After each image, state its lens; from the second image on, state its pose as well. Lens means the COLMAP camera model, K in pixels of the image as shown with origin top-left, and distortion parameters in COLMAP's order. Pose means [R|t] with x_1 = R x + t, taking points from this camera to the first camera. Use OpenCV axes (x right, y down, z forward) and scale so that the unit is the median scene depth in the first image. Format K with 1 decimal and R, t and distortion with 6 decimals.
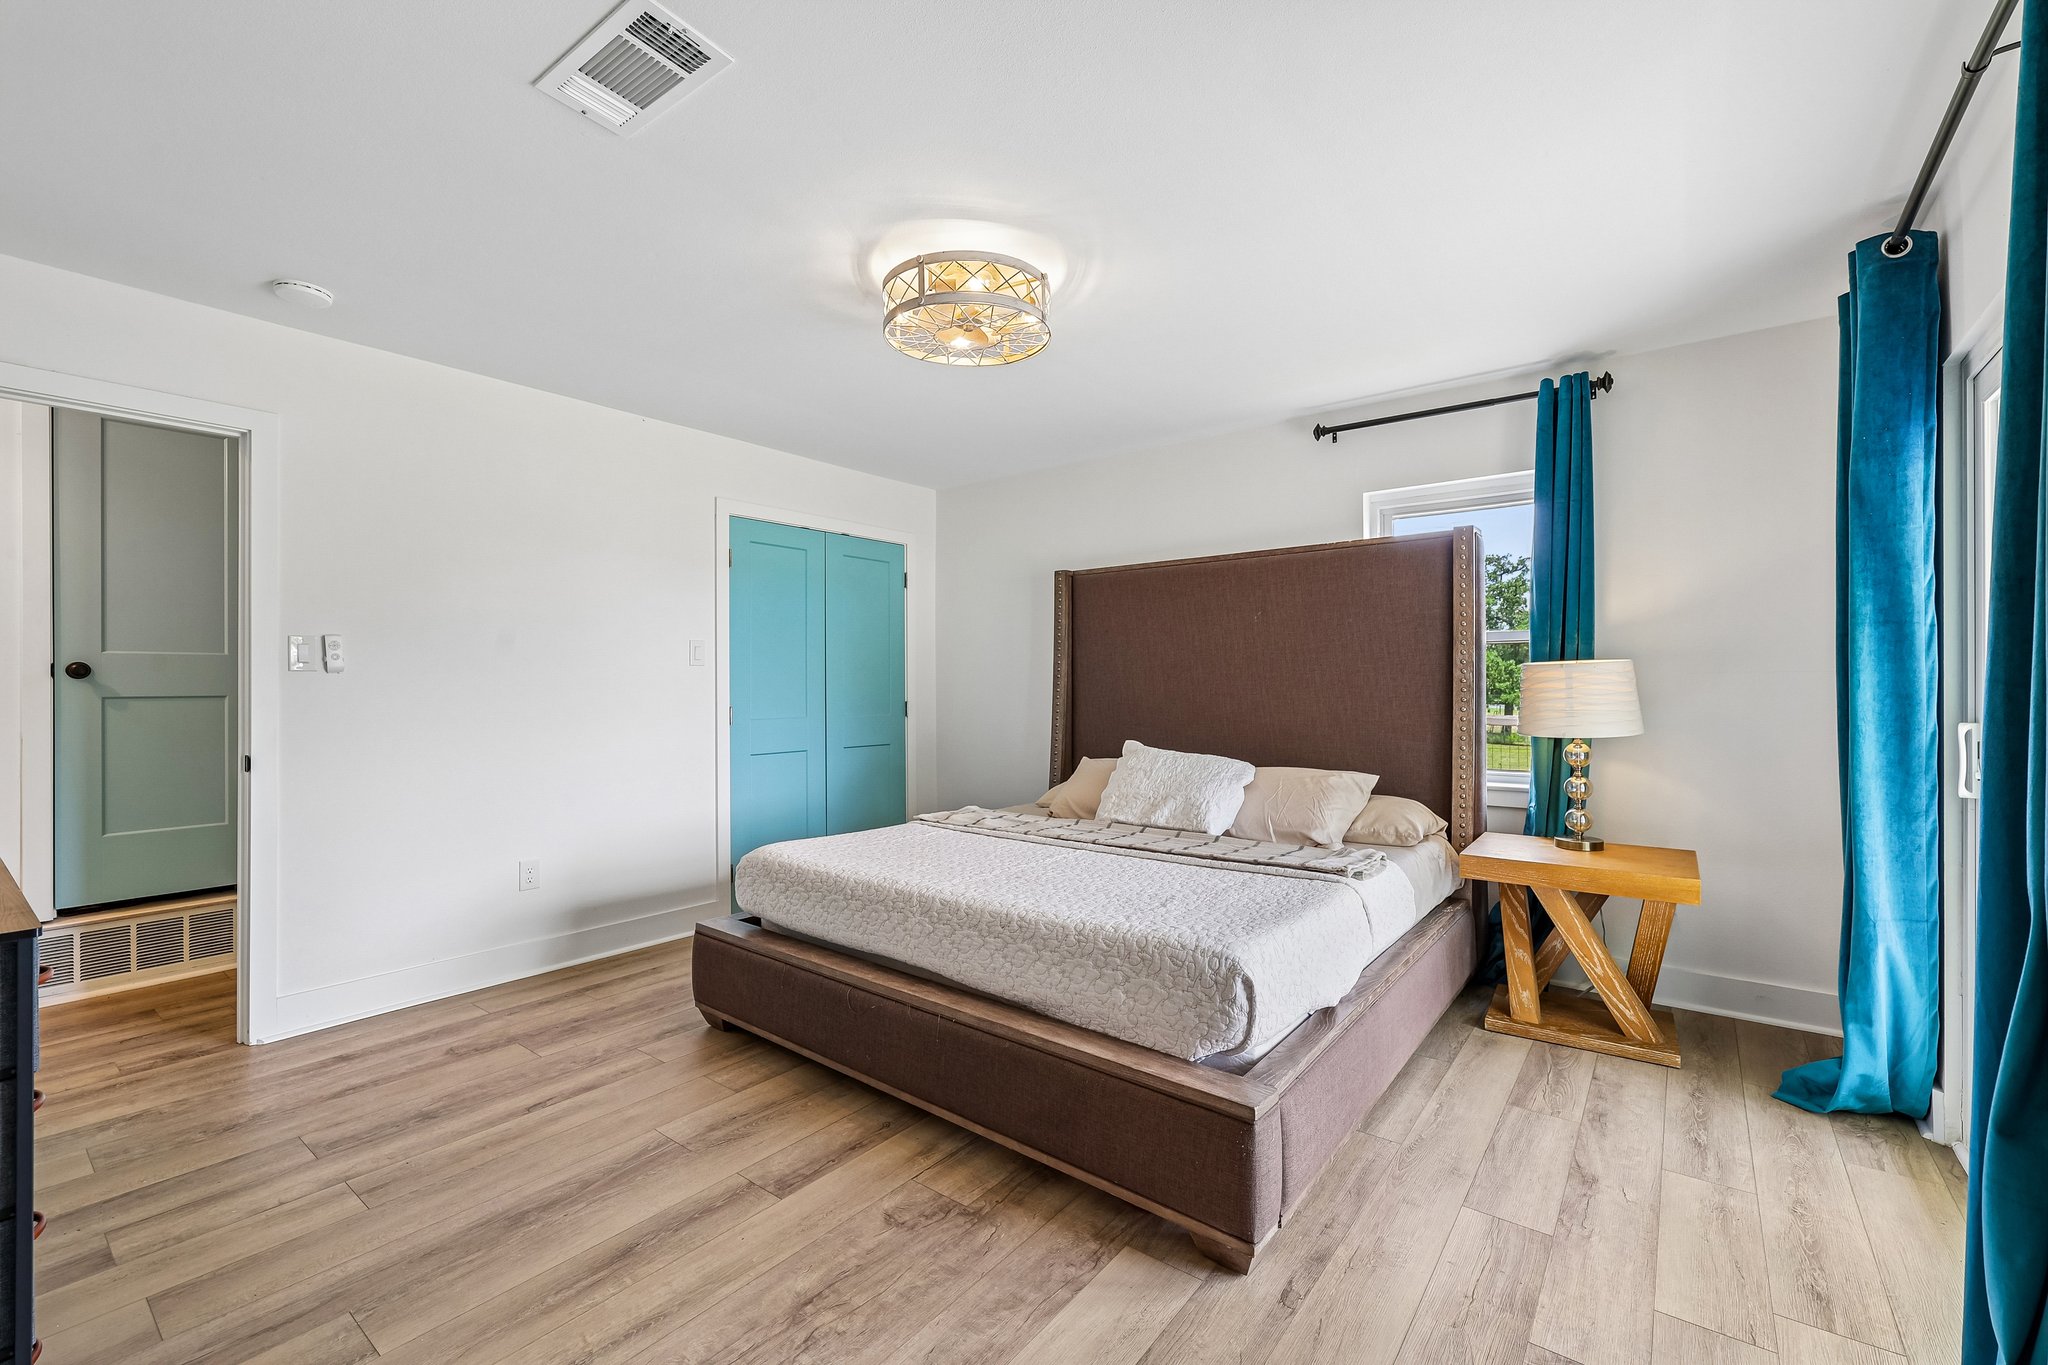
lens RADIAL K [[862.2, 0, 1024.0], [0, 862.2, 682.5], [0, 0, 1]] dist [-0.000903, 0.000088]
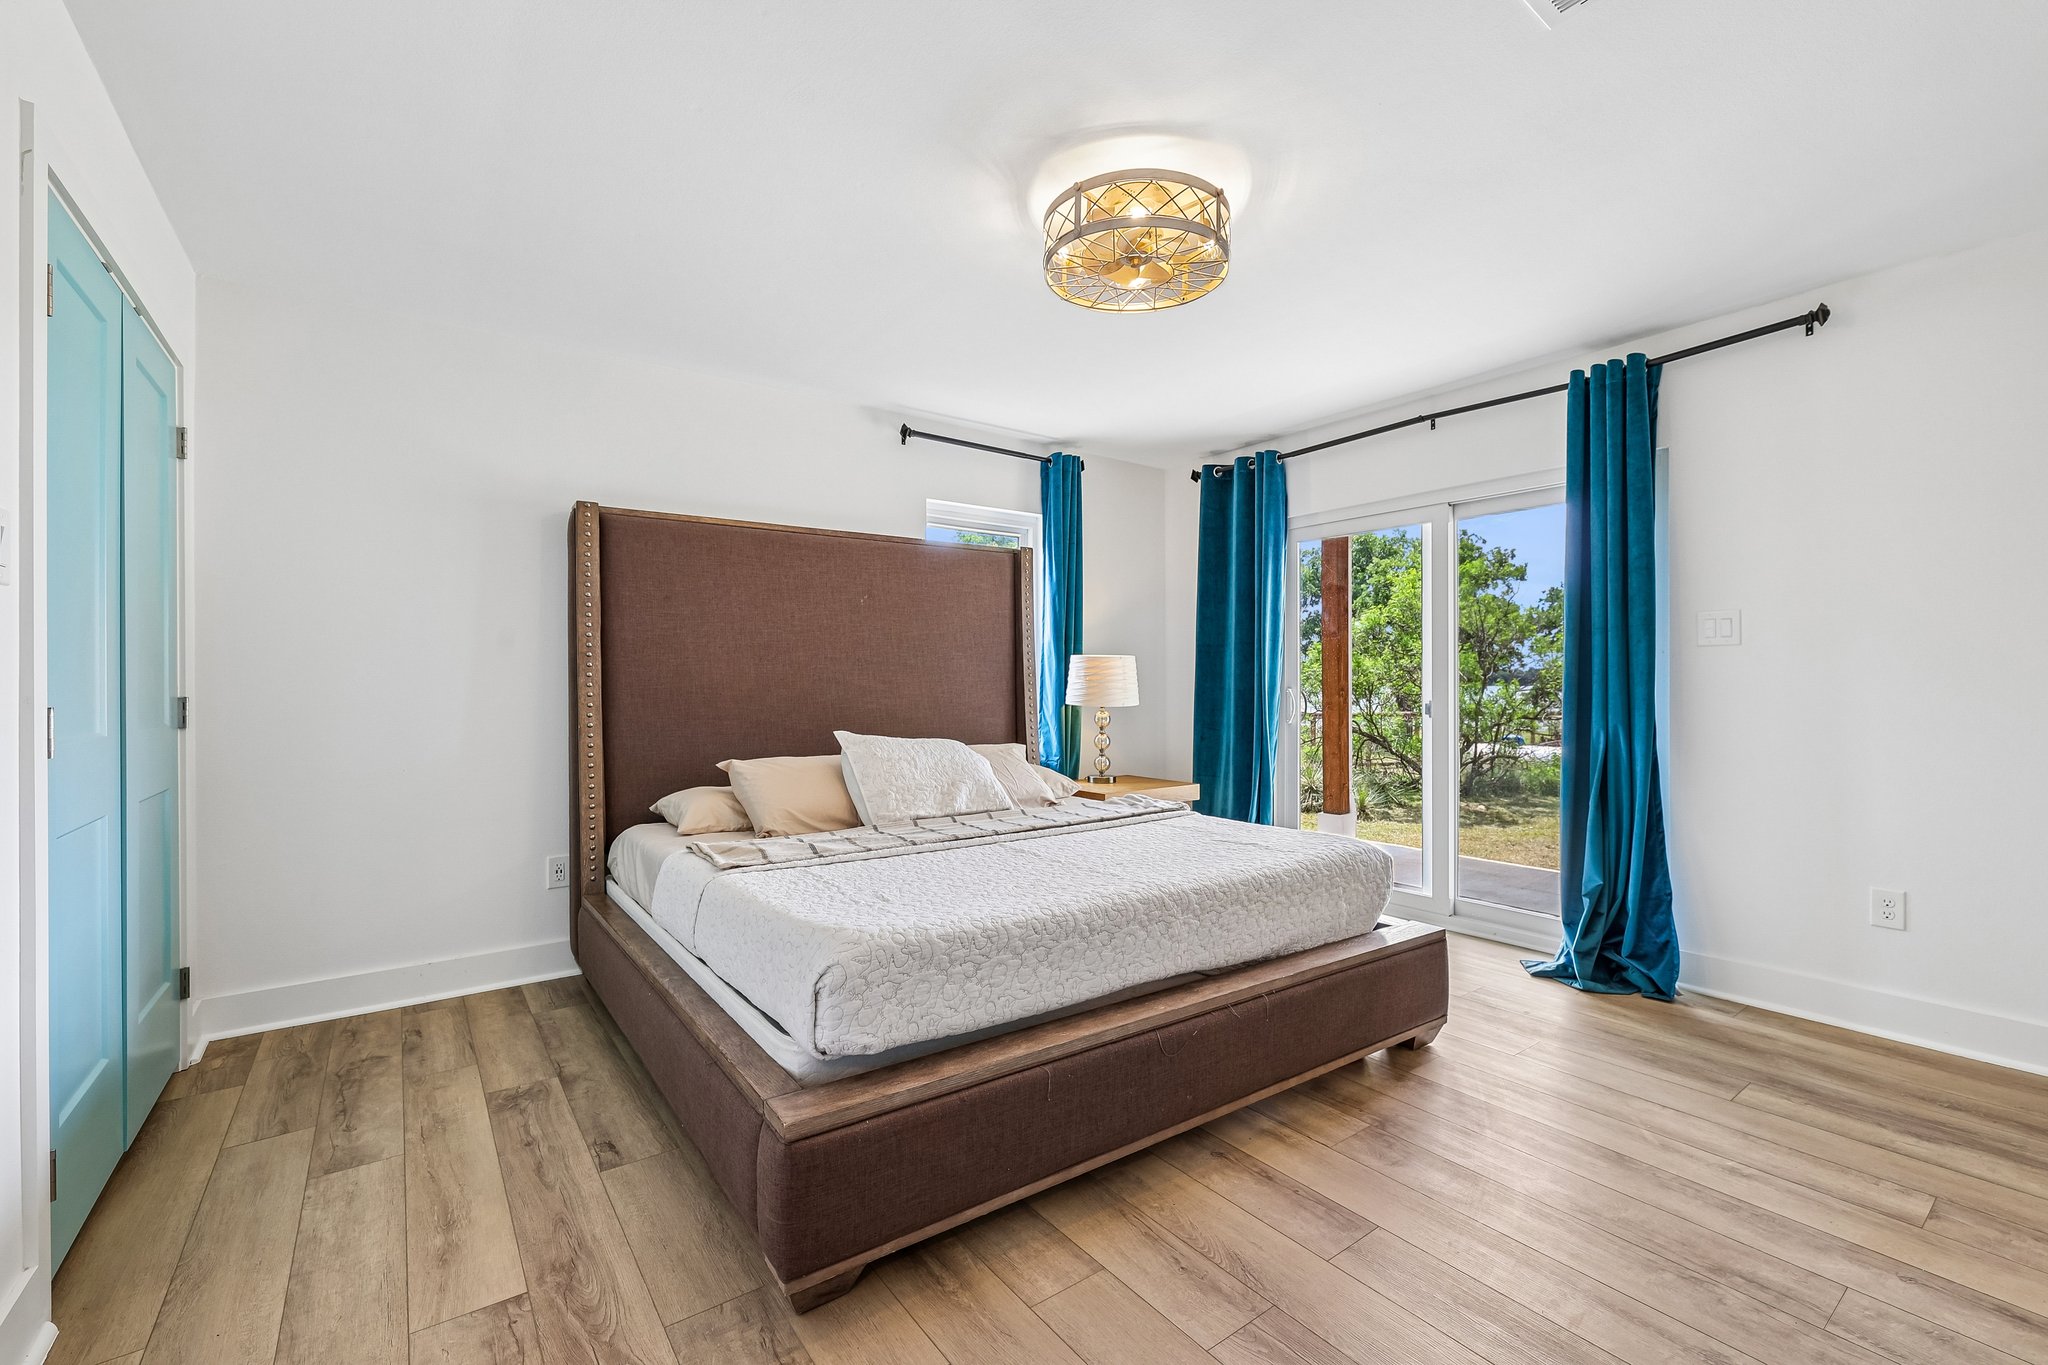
lens RADIAL K [[862.2, 0, 1024.0], [0, 862.2, 682.5], [0, 0, 1]] dist [-0.000903, 0.000088]
pose [[0.269611, 0.004092, 0.962961, -0.975965], [-0.001445, 0.999992, -0.003844, 0.032784], [-0.962968, -0.000355, 0.269615, 0.876861]]
